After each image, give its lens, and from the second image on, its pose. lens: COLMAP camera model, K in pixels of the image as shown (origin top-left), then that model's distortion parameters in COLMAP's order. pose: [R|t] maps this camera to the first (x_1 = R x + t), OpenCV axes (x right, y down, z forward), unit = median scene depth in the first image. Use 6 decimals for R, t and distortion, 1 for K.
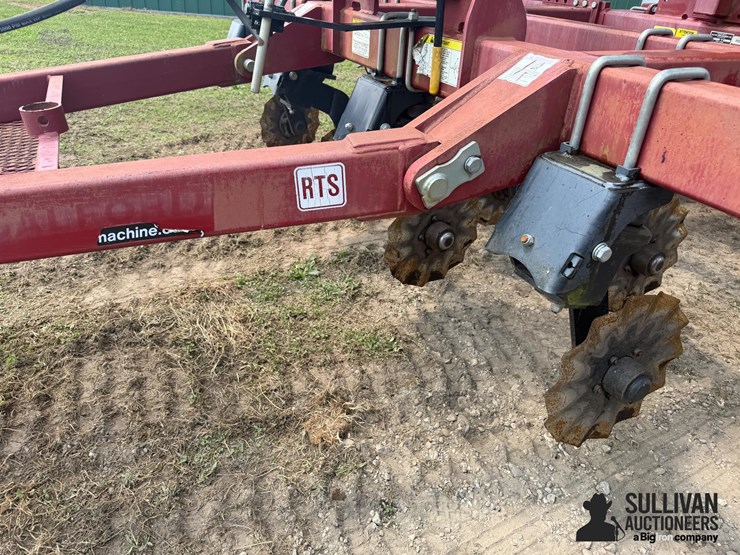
lens RADIAL K [[520.3, 0, 358.7], [0, 520.3, 281.4], [0, 0, 1]] dist [0.039249, -0.055213]
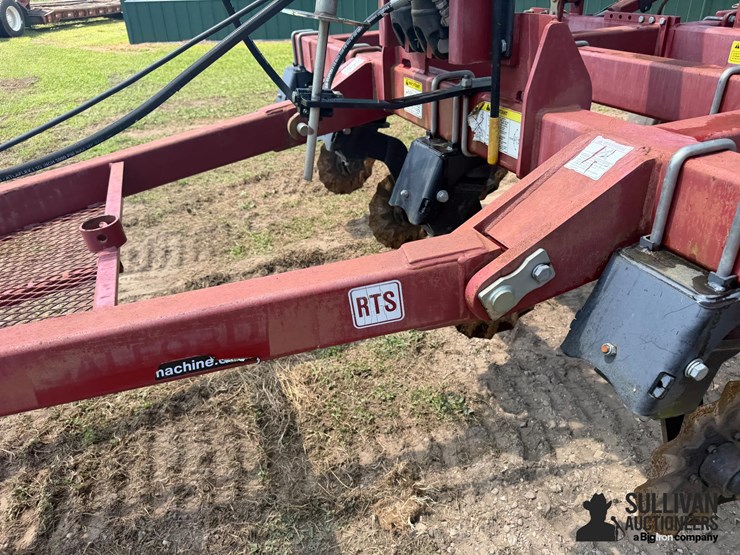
lens RADIAL K [[520.3, 0, 367.0], [0, 520.3, 280.6], [0, 0, 1]] dist [0.039249, -0.055213]
pose [[0.992919, -0.049240, -0.108103, 0.008587], [0.048178, 0.998762, -0.012419, -0.135267], [0.108581, 0.007122, 0.994062, 0.035039]]
